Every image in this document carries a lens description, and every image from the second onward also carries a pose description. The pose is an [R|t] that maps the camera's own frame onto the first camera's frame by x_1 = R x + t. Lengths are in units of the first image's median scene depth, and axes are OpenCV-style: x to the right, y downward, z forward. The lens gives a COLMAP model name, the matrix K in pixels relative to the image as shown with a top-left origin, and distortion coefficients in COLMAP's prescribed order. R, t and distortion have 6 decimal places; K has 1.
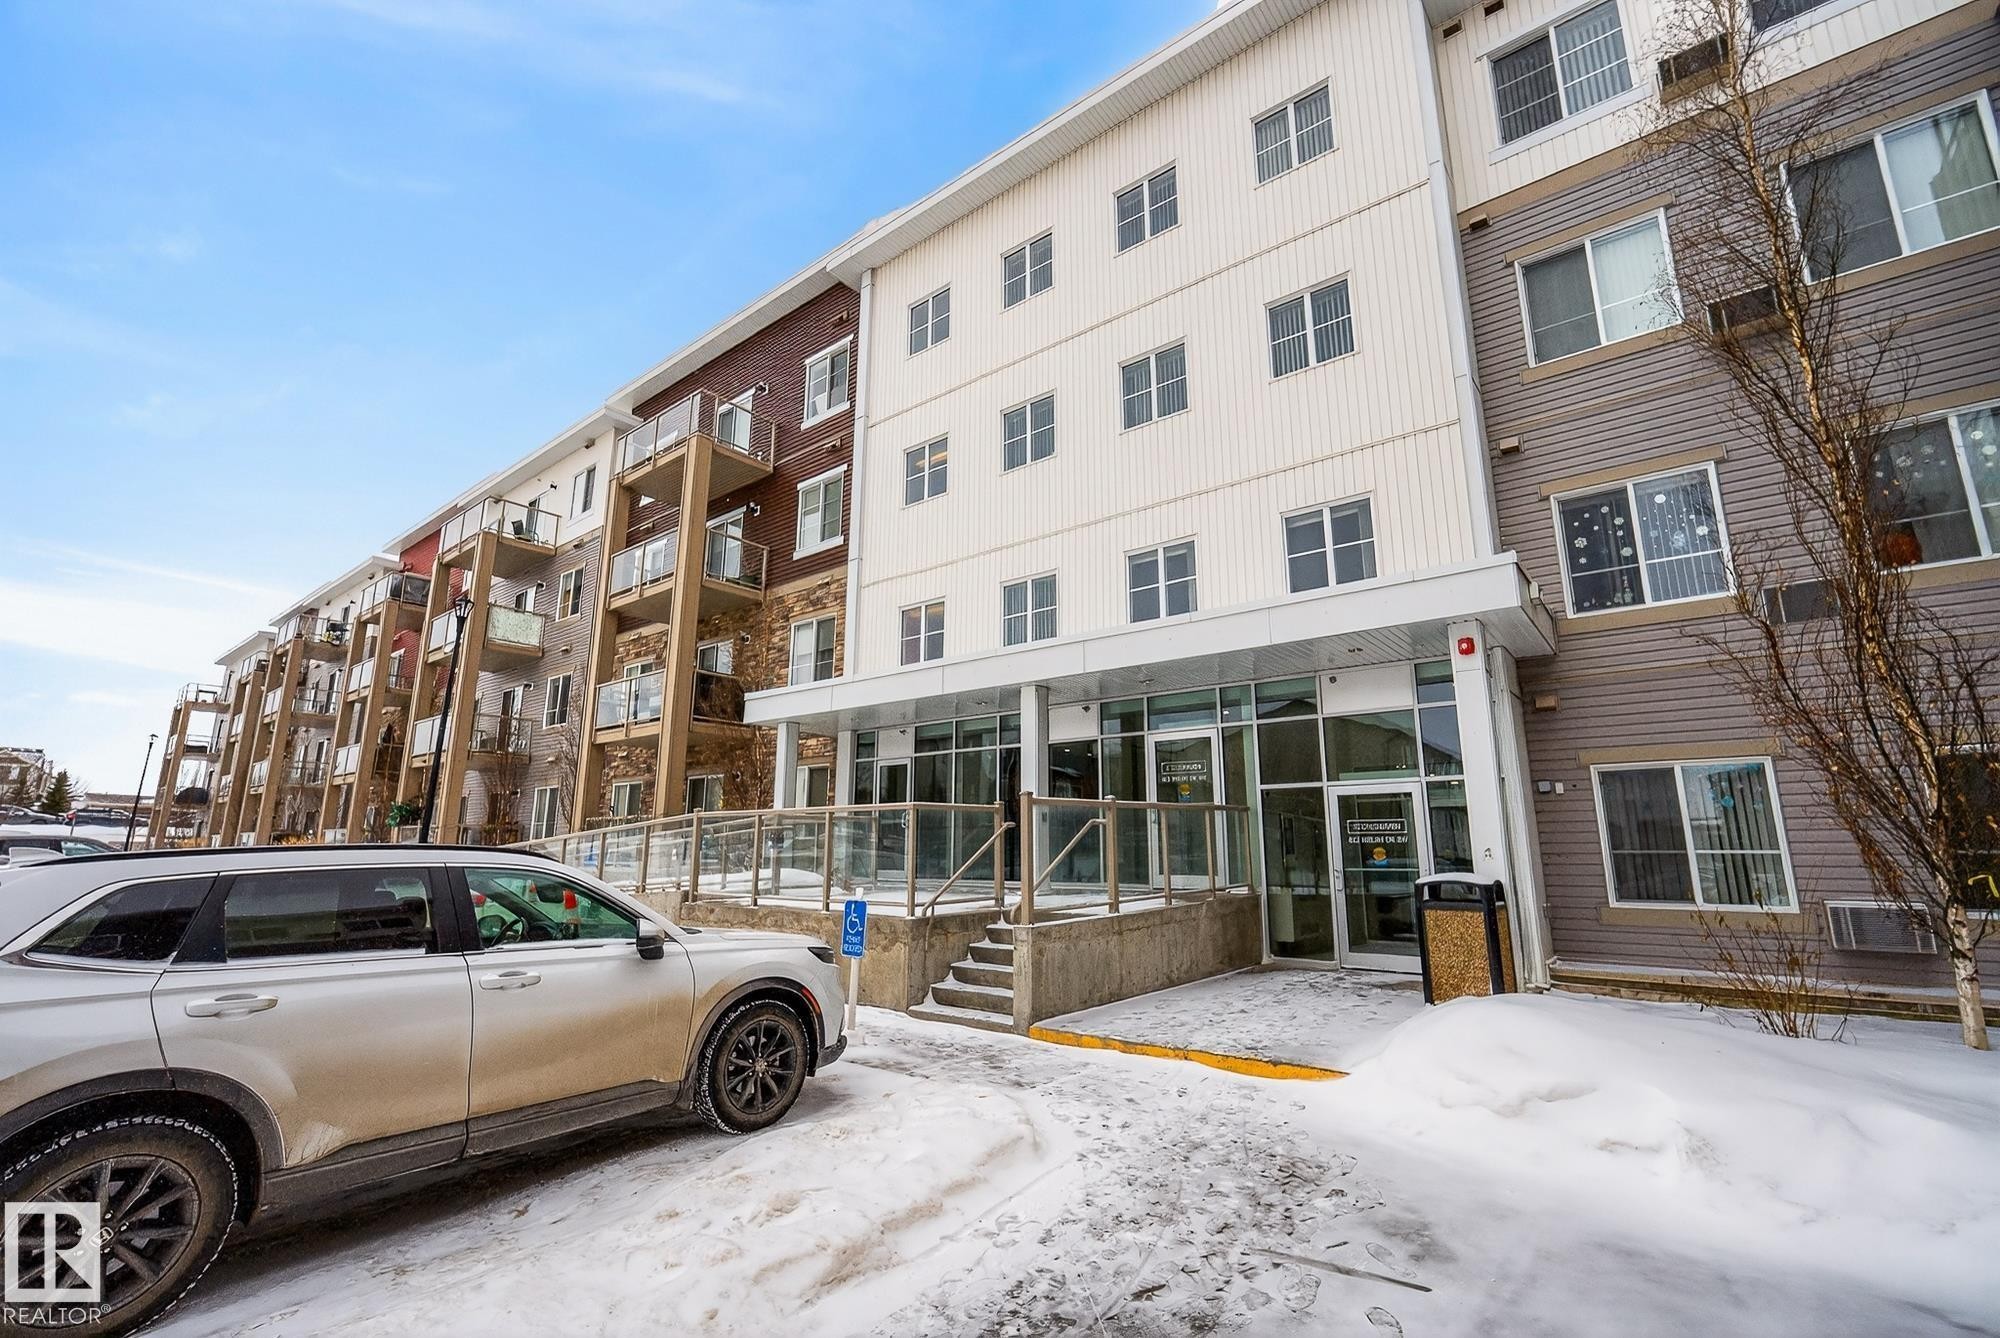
lens RADIAL K [[869.7, 0, 1005.6], [0, 869.7, 664.2], [0, 0, 1]] dist [-0.004424, -0.000669]
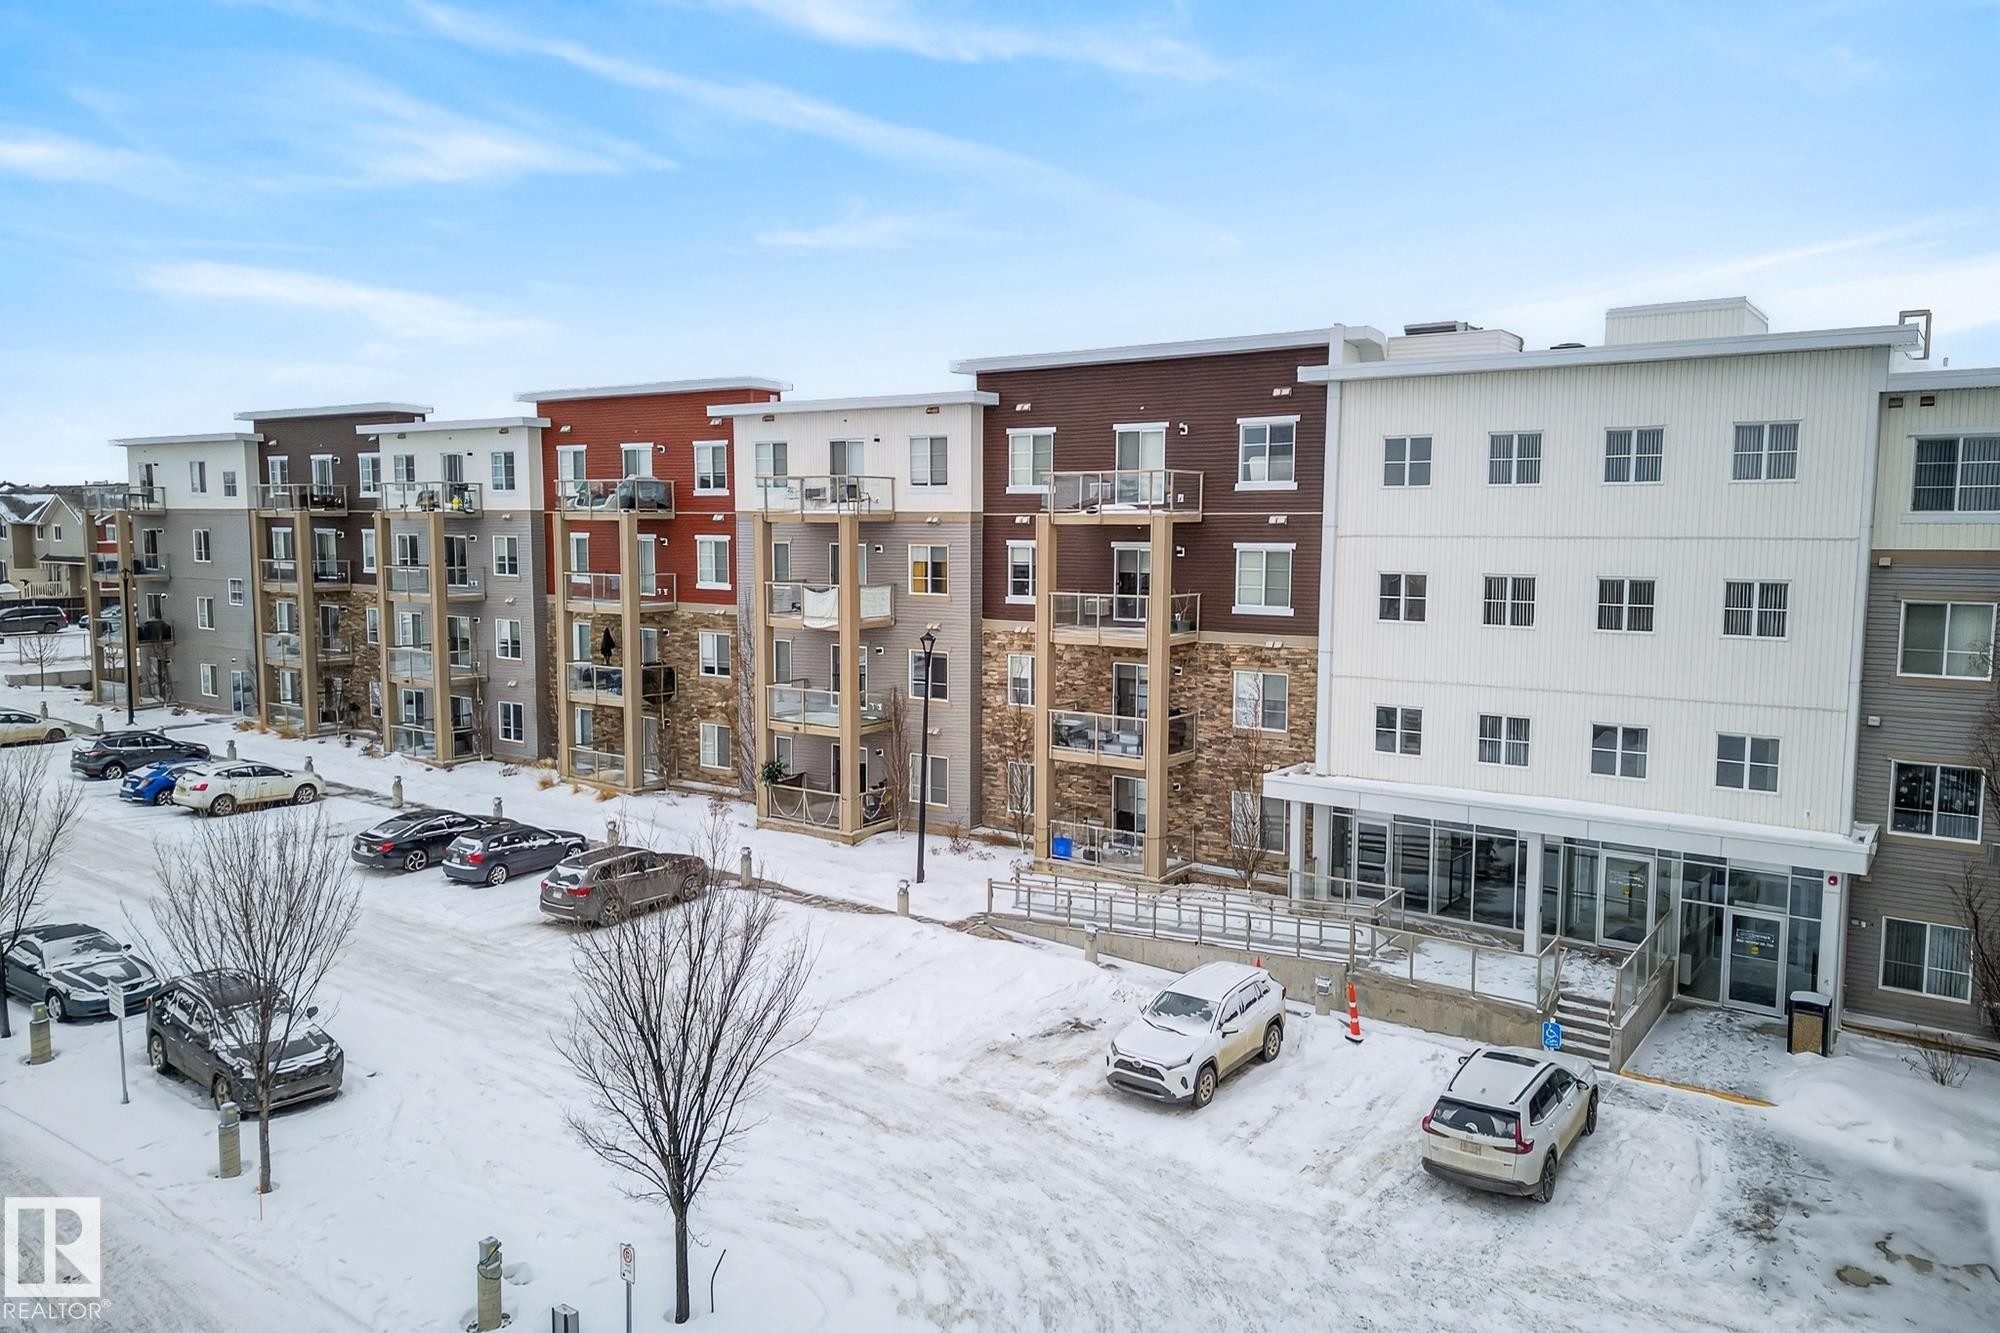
lens RADIAL K [[1398.0, 0, 1000.0], [0, 1398.0, 666.5], [0, 0, 1]] dist [0.059255, -0.034844]
pose [[0.998484, -0.005287, 0.054788, -1.134315], [-0.012330, 0.948595, 0.316253, -1.104263], [-0.053644, -0.316449, 0.947091, -1.328892]]
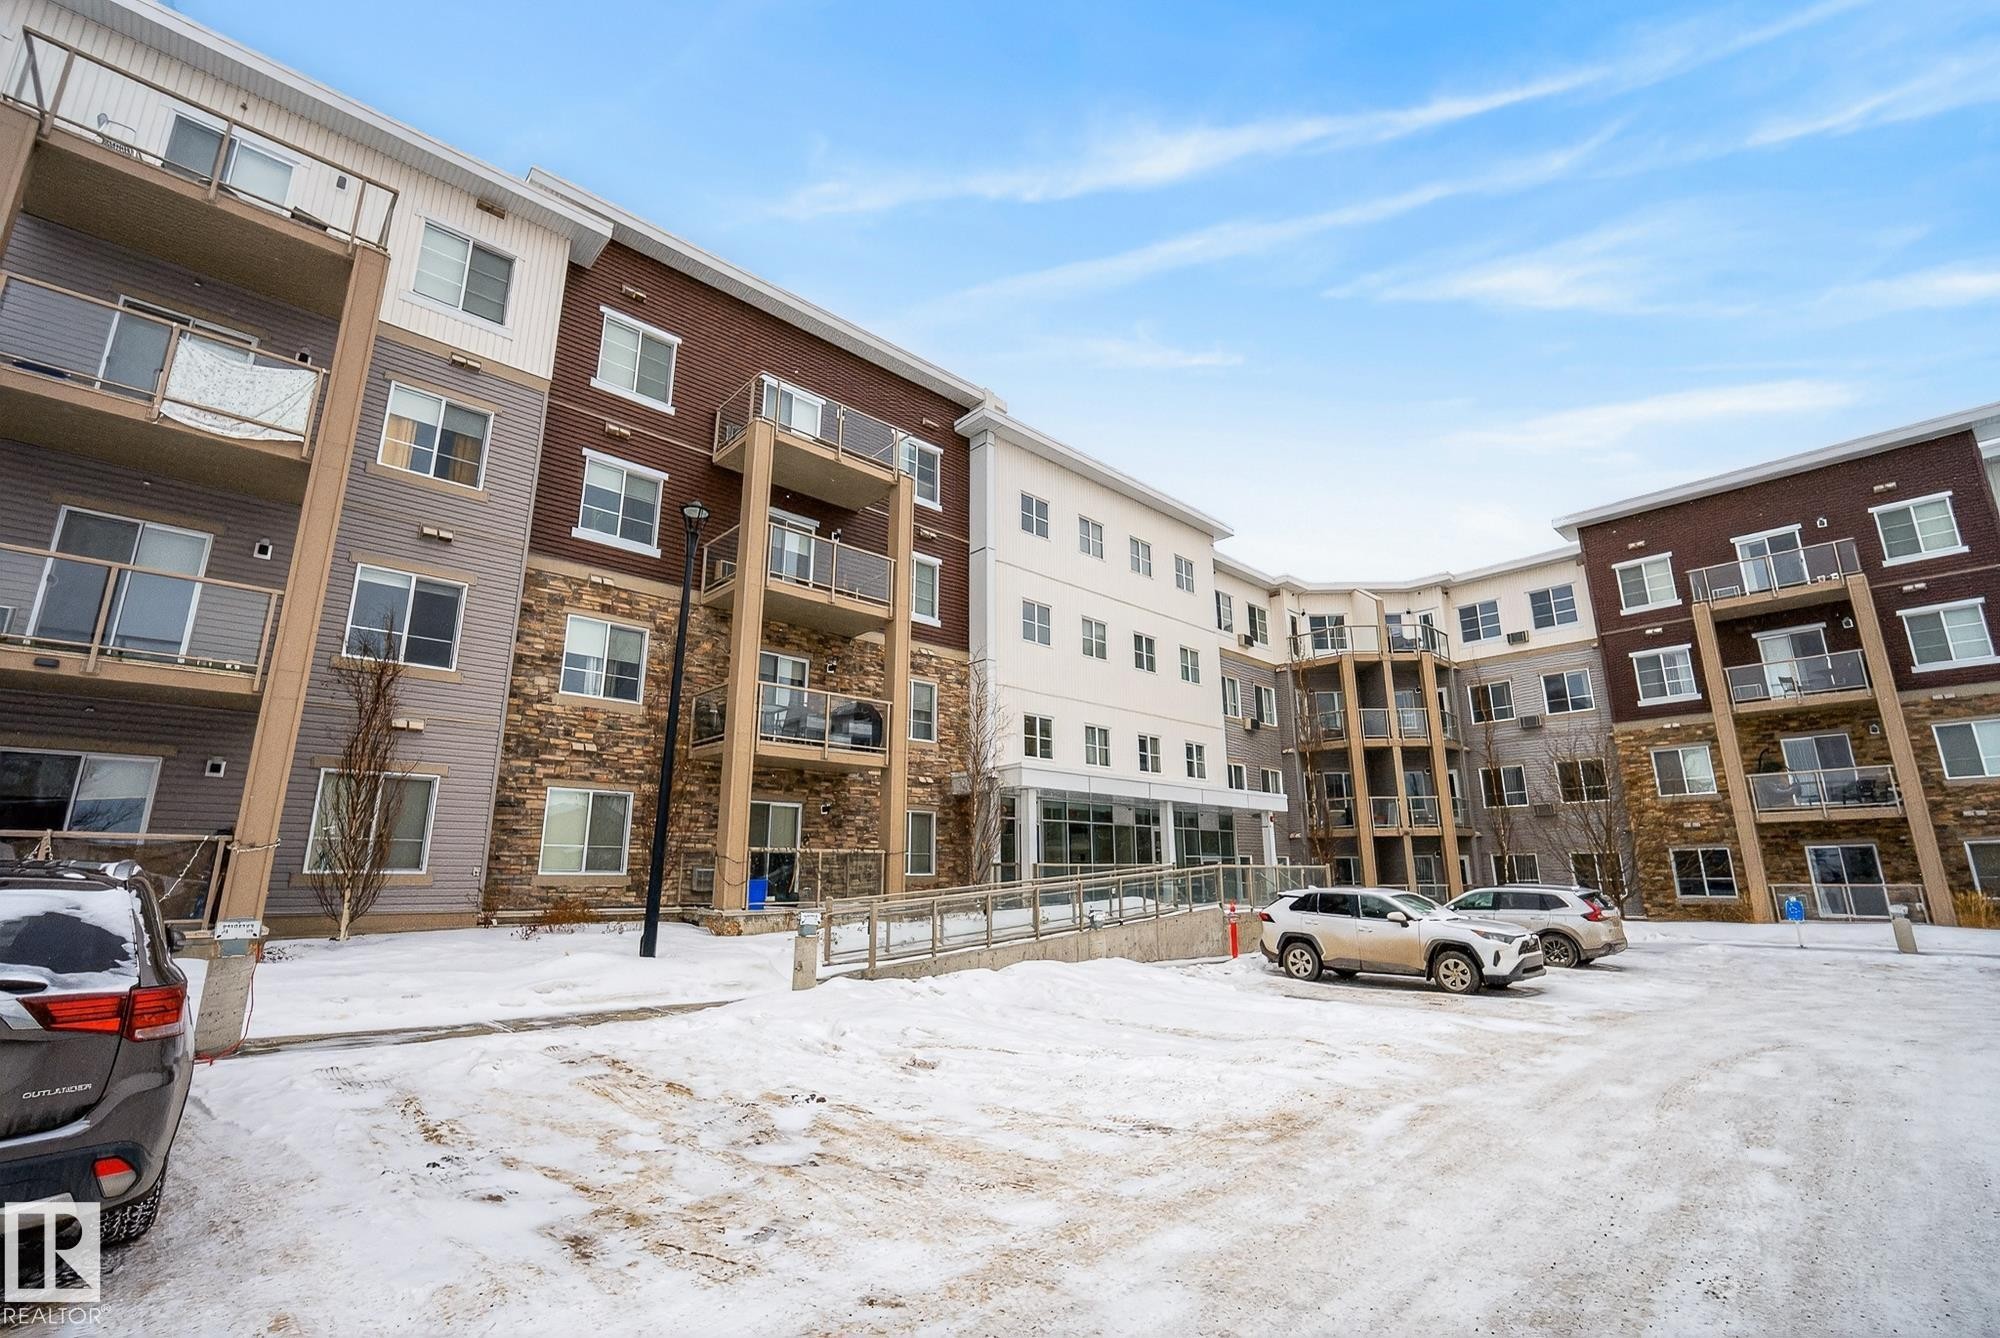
lens RADIAL K [[869.7, 0, 1005.6], [0, 869.7, 664.2], [0, 0, 1]] dist [-0.004424, -0.000669]
pose [[0.124192, 0.237546, 0.963404, -2.164935], [-0.202940, 0.956478, -0.209677, 0.235177], [-0.971283, -0.169473, 0.166995, 1.157275]]
